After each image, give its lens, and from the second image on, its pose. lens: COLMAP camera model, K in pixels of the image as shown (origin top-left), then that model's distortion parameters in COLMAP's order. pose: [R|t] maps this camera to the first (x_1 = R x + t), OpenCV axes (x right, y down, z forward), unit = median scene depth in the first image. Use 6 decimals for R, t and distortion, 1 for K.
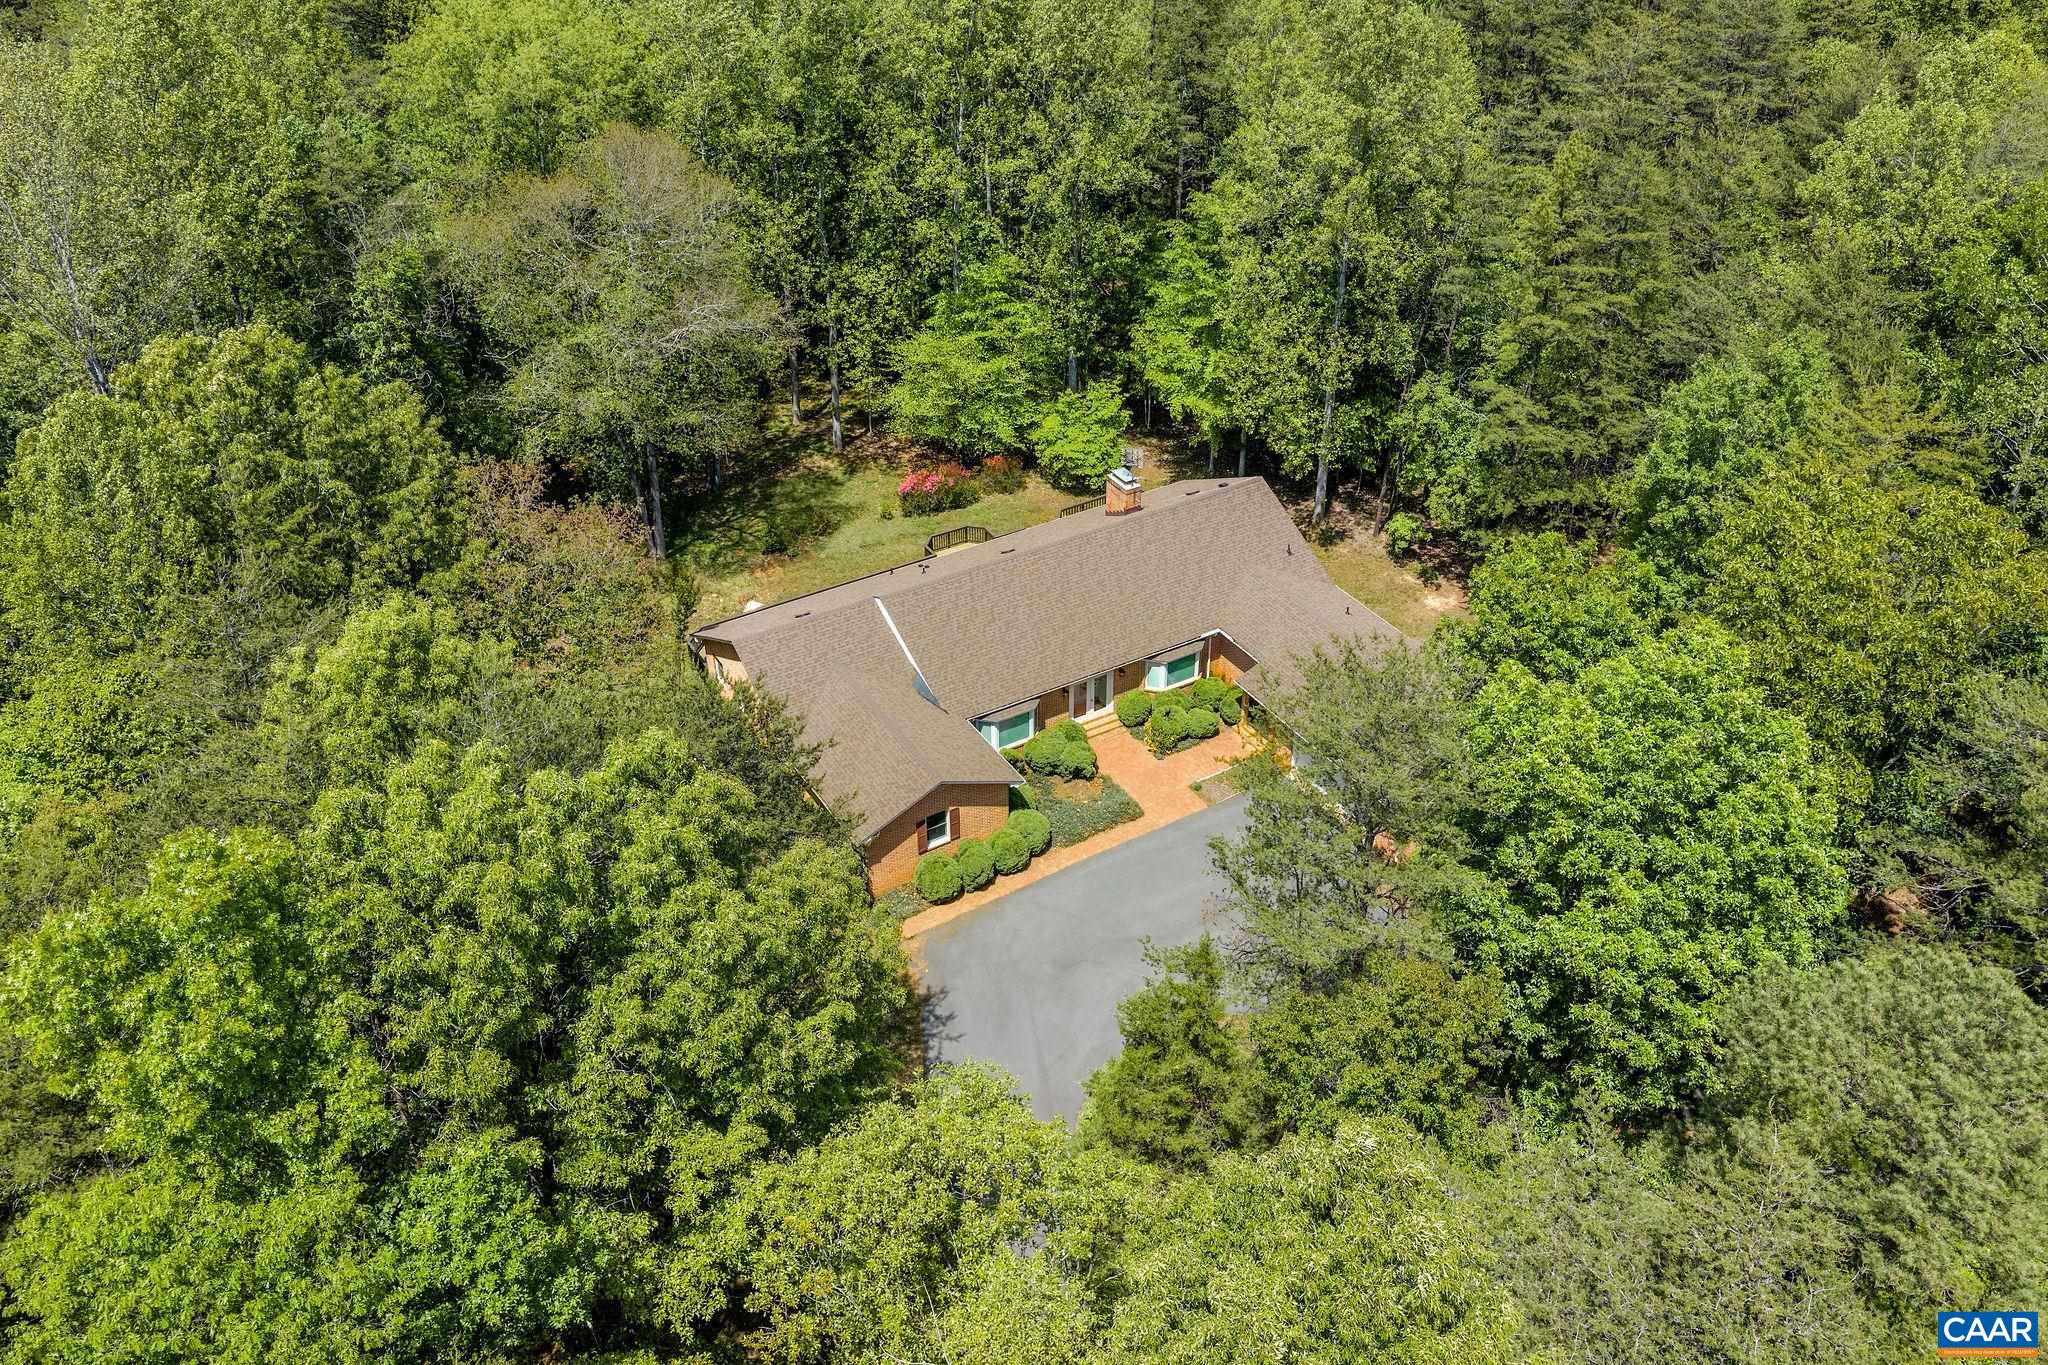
lens RADIAL K [[1668.9, 0, 1019.4], [0, 1668.9, 681.8], [0, 0, 1]] dist [-0.018749, -0.000198]
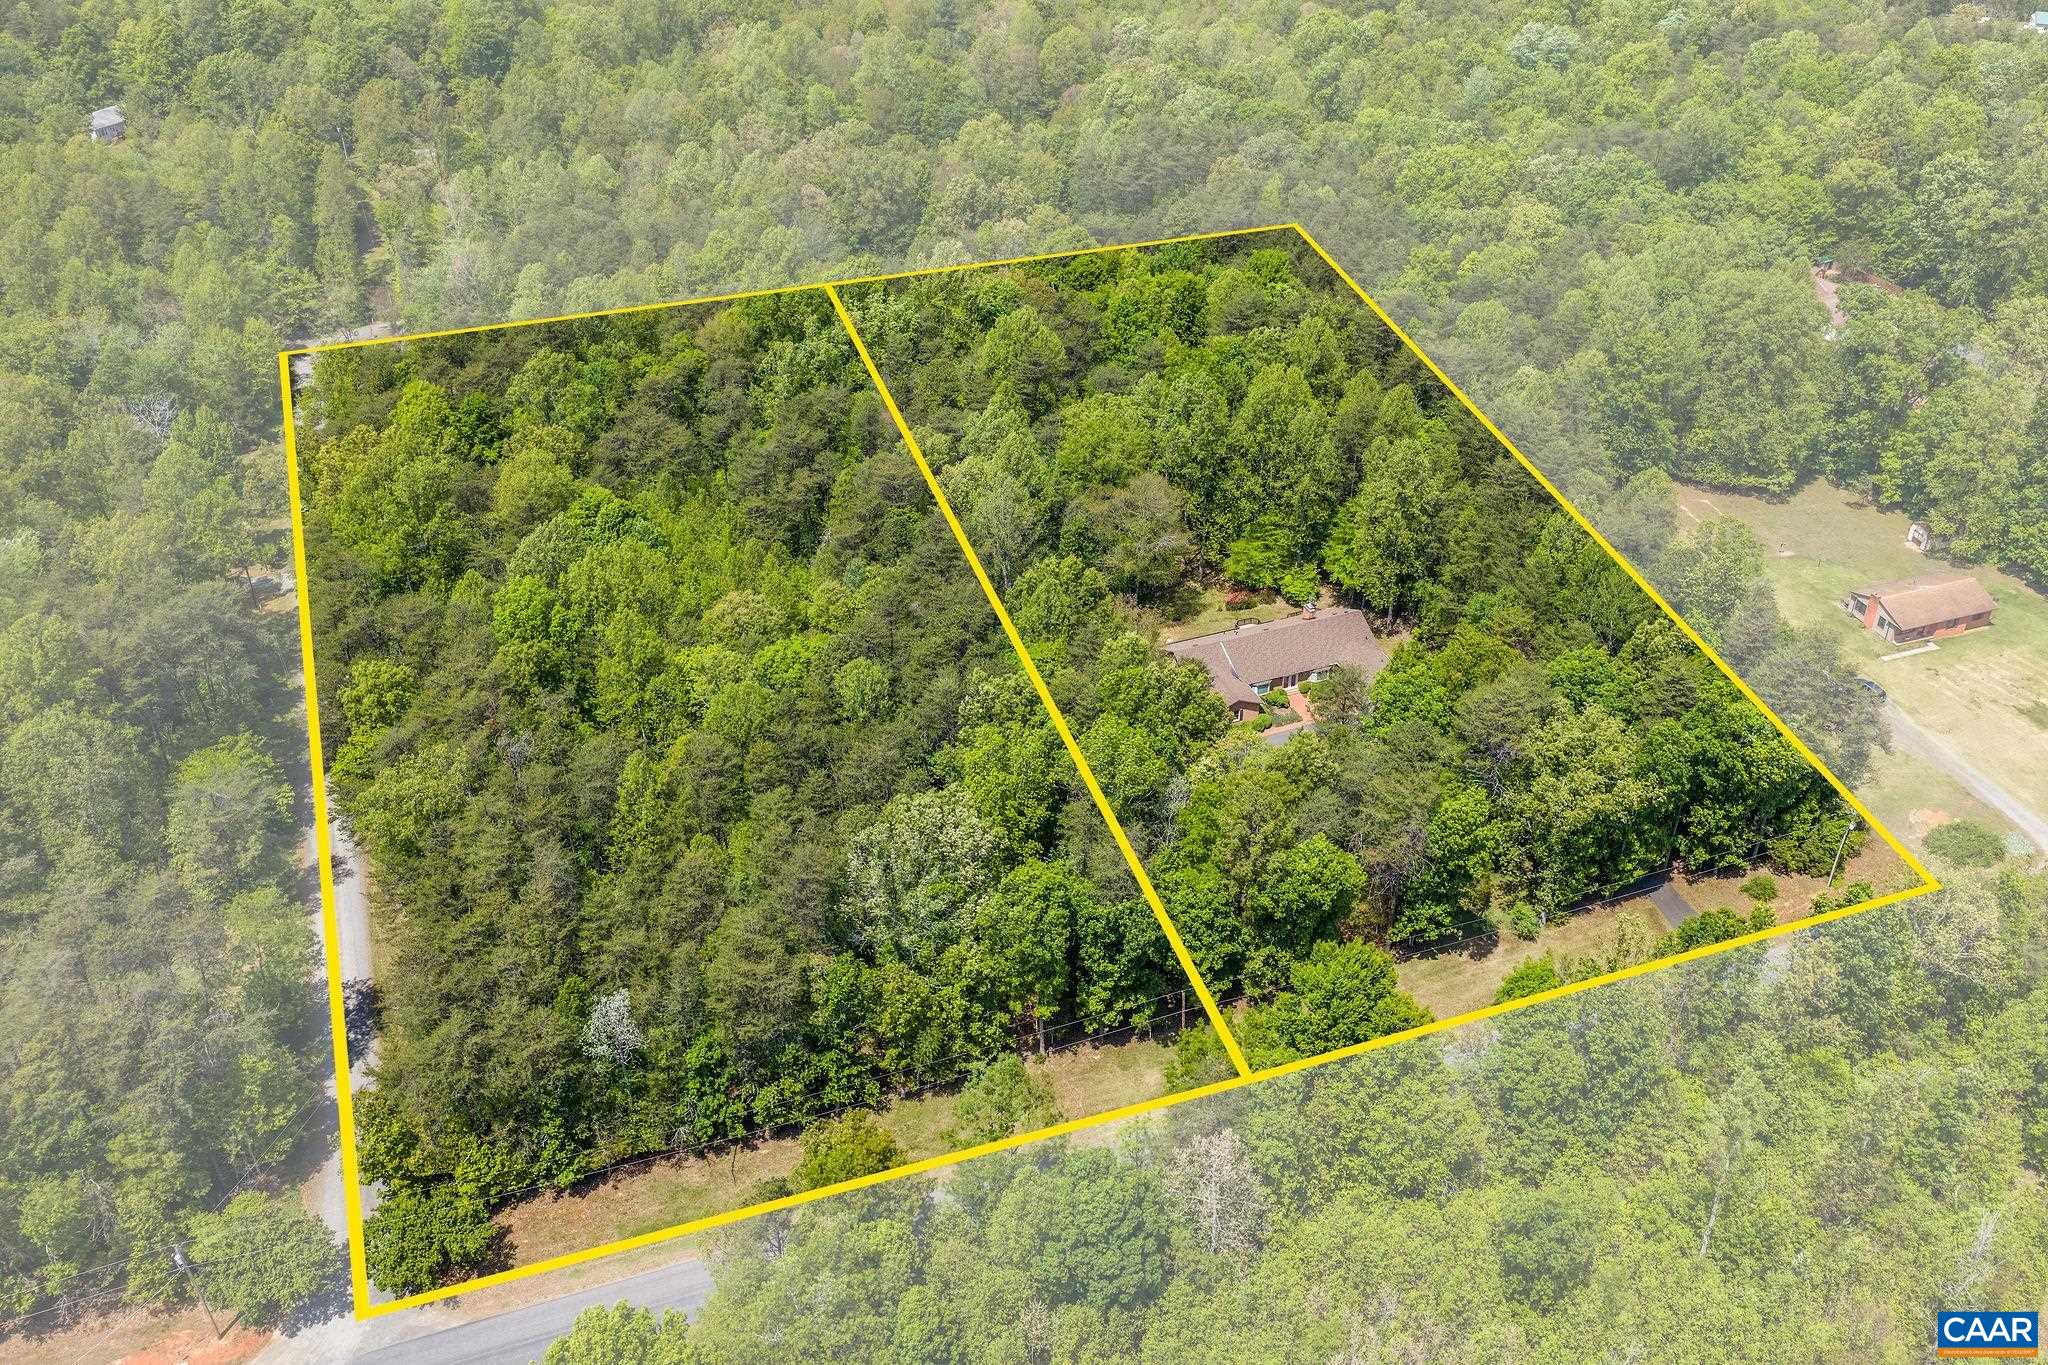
lens RADIAL K [[1668.9, 0, 1029.2], [0, 1668.9, 661.3], [0, 0, 1]] dist [-0.018749, -0.000198]
pose [[0.985618, 0.087902, -0.144326, 0.009642], [-0.092965, 0.995255, -0.028709, 0.085963], [0.141118, 0.041713, 0.989114, -1.679422]]
